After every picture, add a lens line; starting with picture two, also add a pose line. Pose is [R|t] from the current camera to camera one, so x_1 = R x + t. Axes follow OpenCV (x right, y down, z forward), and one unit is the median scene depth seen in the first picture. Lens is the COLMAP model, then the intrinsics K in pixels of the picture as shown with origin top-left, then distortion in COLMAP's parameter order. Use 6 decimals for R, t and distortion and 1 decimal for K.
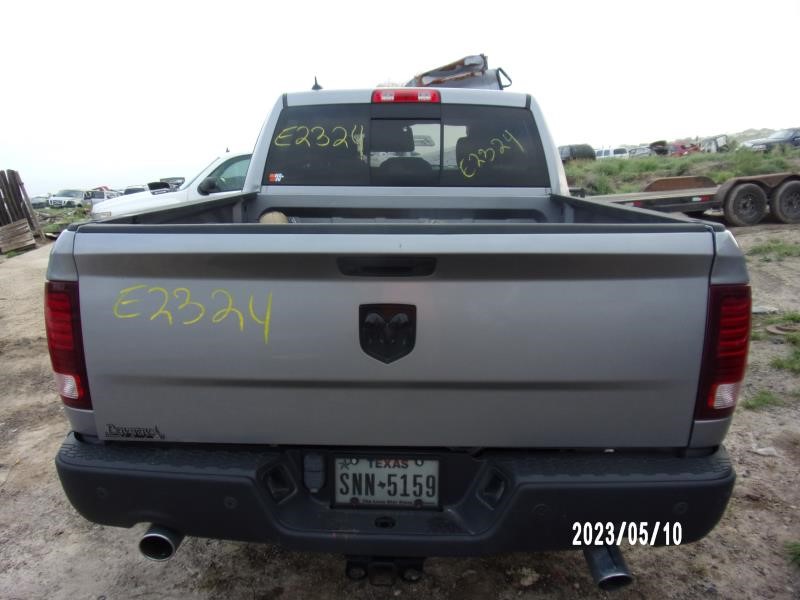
lens RADIAL K [[587.8, 0, 384.7], [0, 587.8, 300.9], [0, 0, 1]] dist [-0.002173, 0.002099]
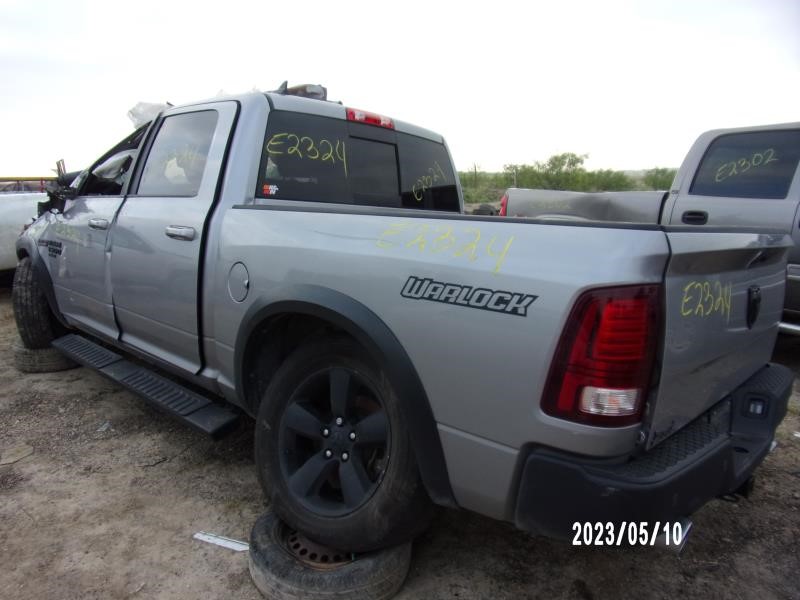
lens RADIAL K [[587.8, 0, 384.7], [0, 587.8, 300.9], [0, 0, 1]] dist [-0.002173, 0.002099]
pose [[0.657561, -0.078035, 0.749349, -0.735165], [0.121883, 0.992538, -0.003594, -0.026824], [-0.743477, 0.093696, 0.662166, 0.331669]]
